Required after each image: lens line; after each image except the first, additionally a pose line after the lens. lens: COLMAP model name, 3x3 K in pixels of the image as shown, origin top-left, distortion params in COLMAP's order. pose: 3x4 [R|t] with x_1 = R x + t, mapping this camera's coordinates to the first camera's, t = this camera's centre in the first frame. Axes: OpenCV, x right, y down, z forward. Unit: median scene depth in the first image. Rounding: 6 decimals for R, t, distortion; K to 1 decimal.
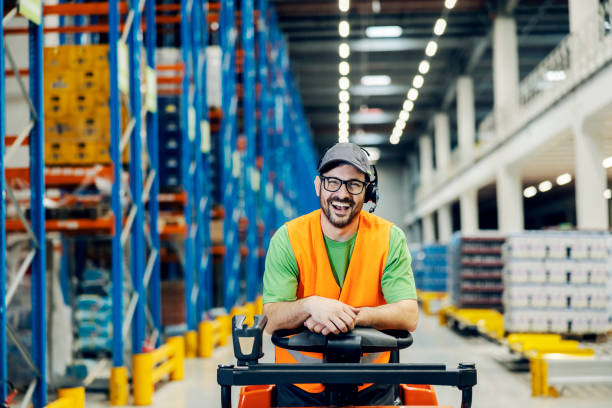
lens RADIAL K [[914.0, 0, 306.0], [0, 914.0, 204.0], [0, 0, 1]] dist [0.002099, 0.028254]
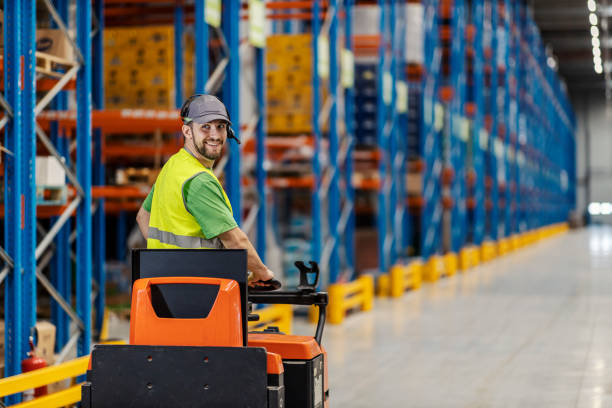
lens RADIAL K [[914.0, 0, 306.0], [0, 914.0, 204.0], [0, 0, 1]] dist [0.002099, 0.028254]
pose [[0.975300, 0.020038, -0.219972, 0.042835], [-0.008214, 0.998478, 0.054537, -0.012740], [0.220730, -0.051383, 0.973981, -0.177954]]
